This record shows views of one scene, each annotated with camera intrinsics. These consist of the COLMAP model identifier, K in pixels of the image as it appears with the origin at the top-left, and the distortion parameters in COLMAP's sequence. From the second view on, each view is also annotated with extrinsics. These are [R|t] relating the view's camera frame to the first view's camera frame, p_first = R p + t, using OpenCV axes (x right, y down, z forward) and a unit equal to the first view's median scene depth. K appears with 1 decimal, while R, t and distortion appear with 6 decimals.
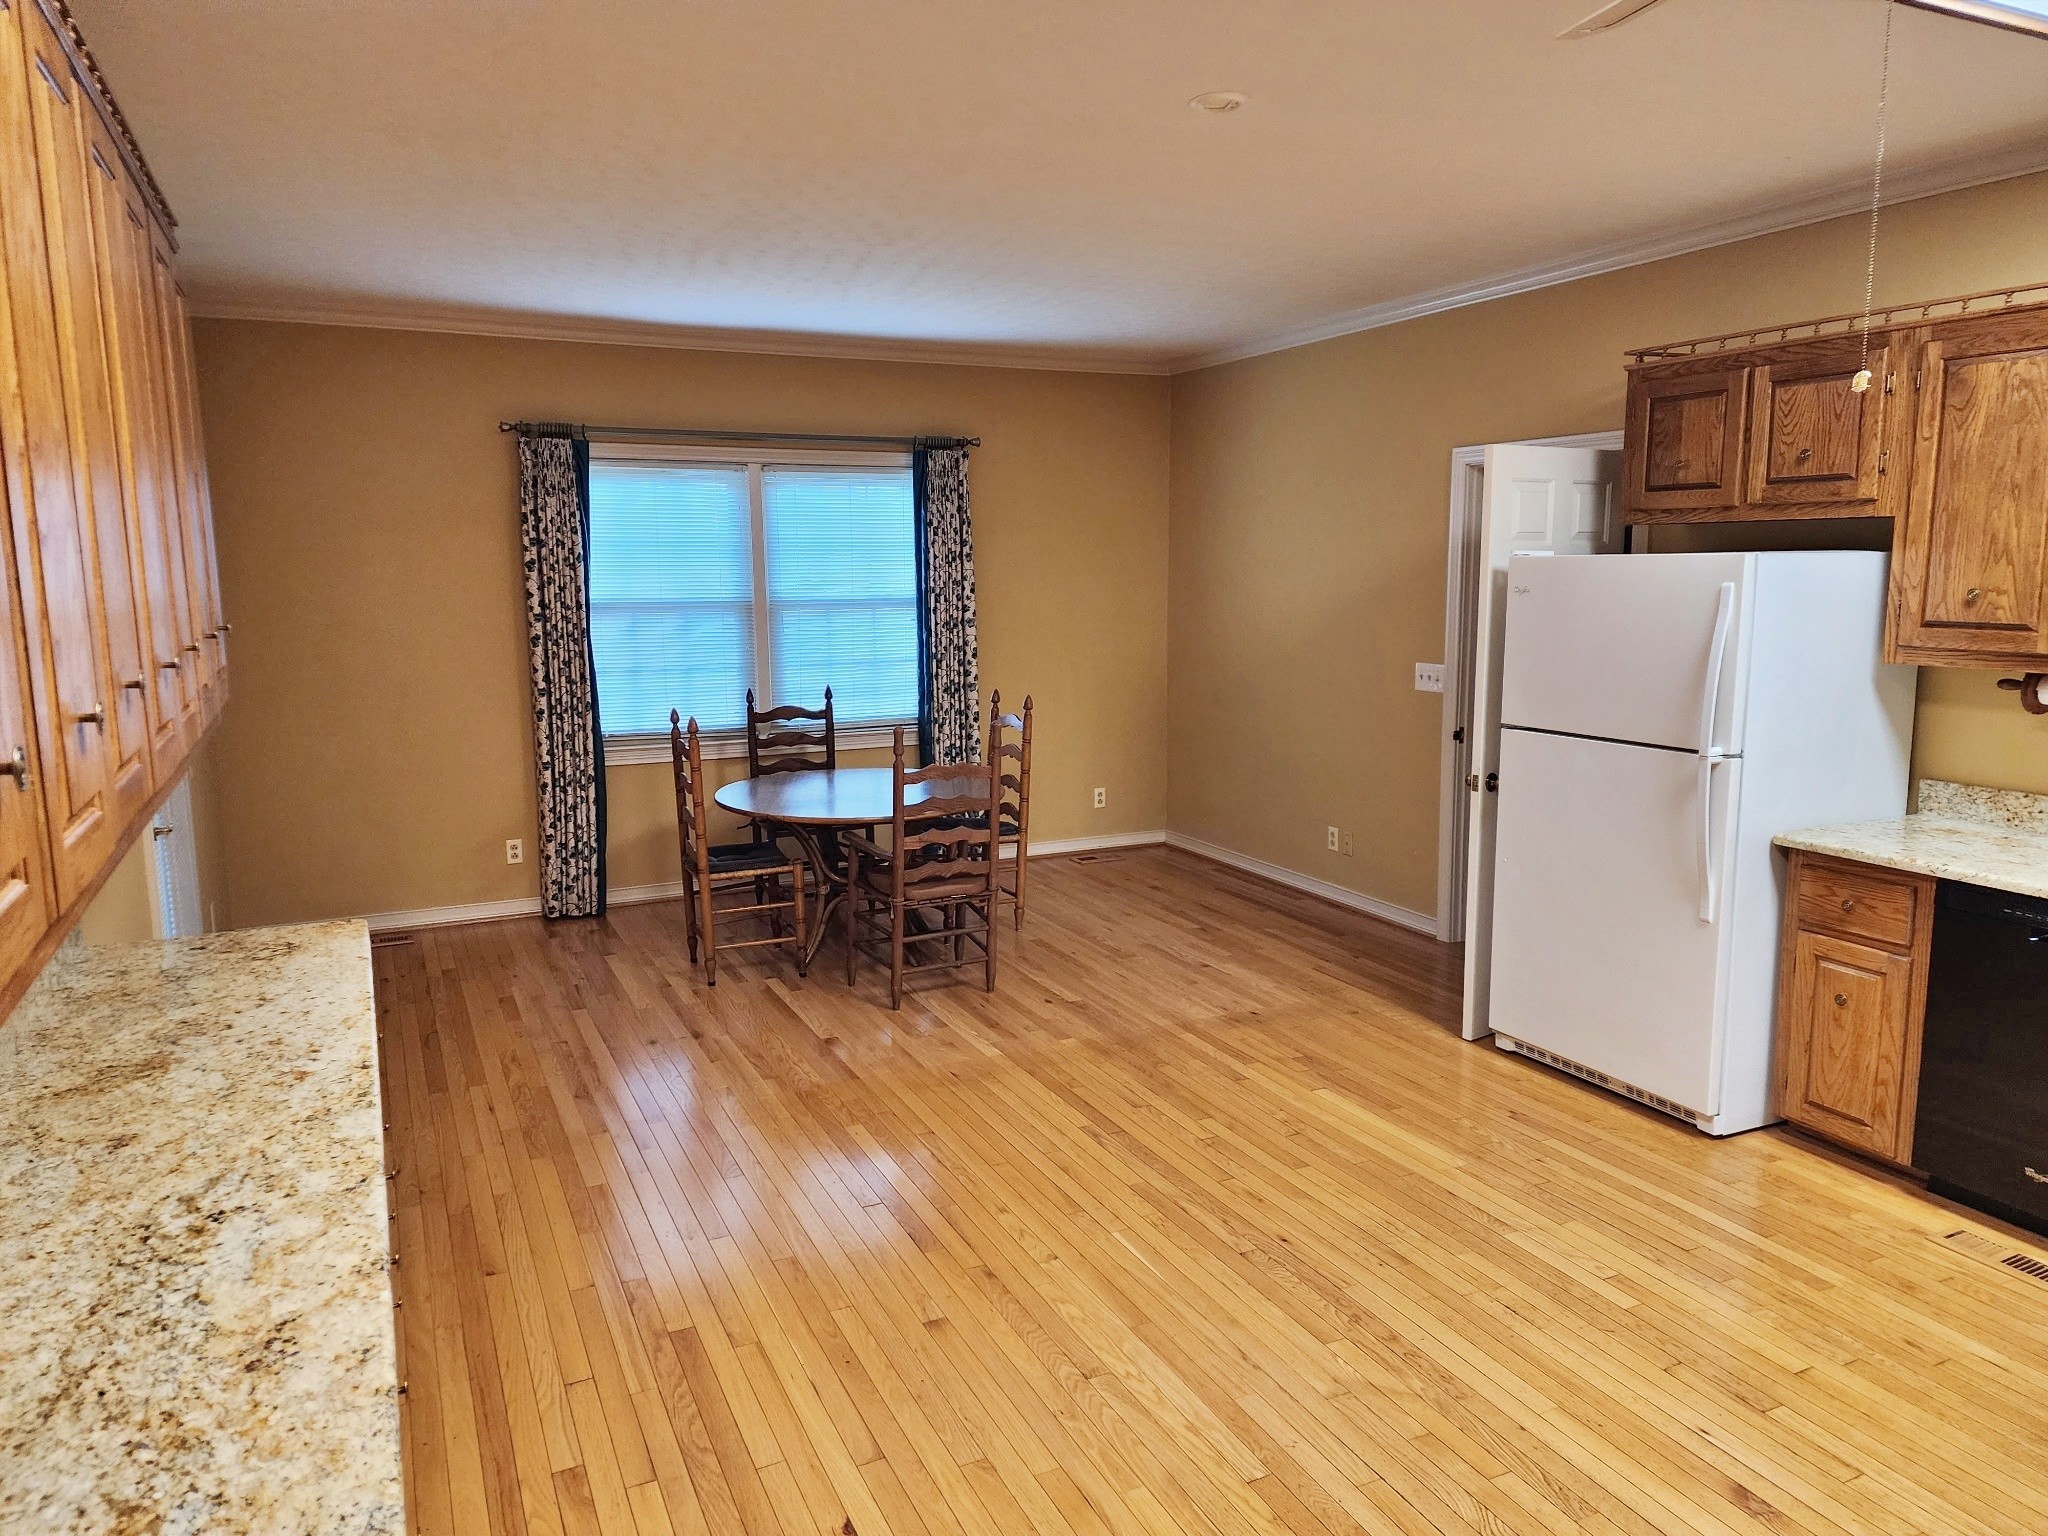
lens RADIAL K [[1404.0, 0, 1024.0], [0, 1404.0, 768.0], [0, 0, 1]] dist [0.017751, 0.000161]
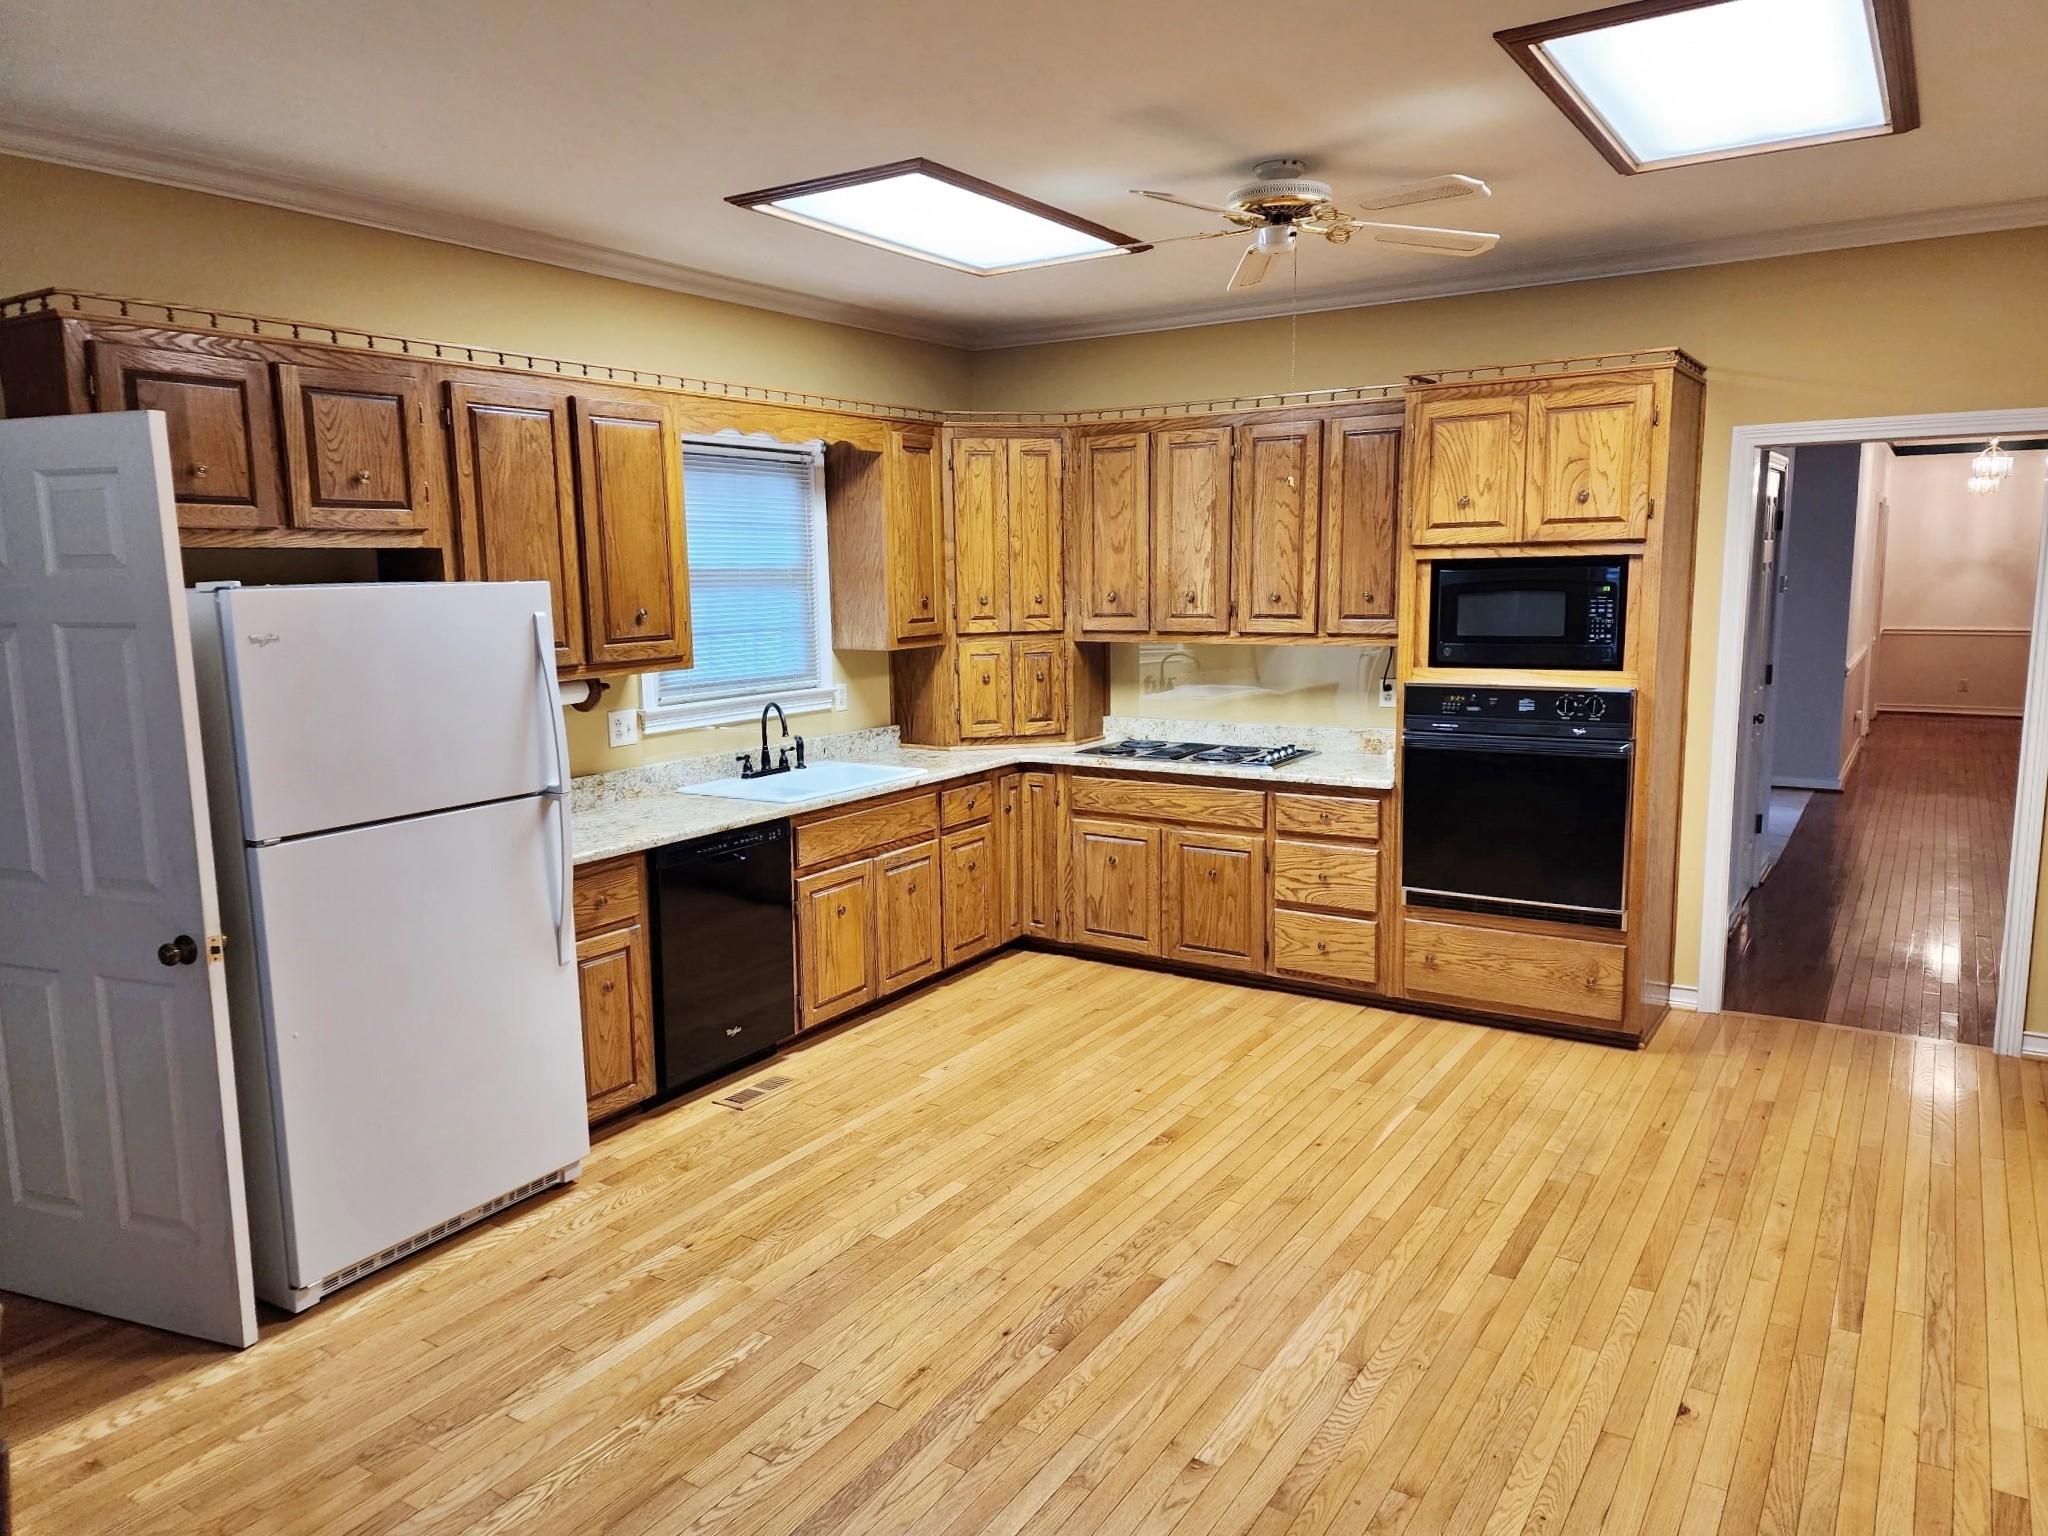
lens RADIAL K [[1404.0, 0, 1024.0], [0, 1404.0, 768.0], [0, 0, 1]] dist [0.017751, 0.000161]
pose [[-0.530916, -0.105007, 0.840893, -0.461007], [0.149464, 0.965134, 0.214889, -0.174448], [-0.834139, 0.239772, -0.496710, 1.154979]]
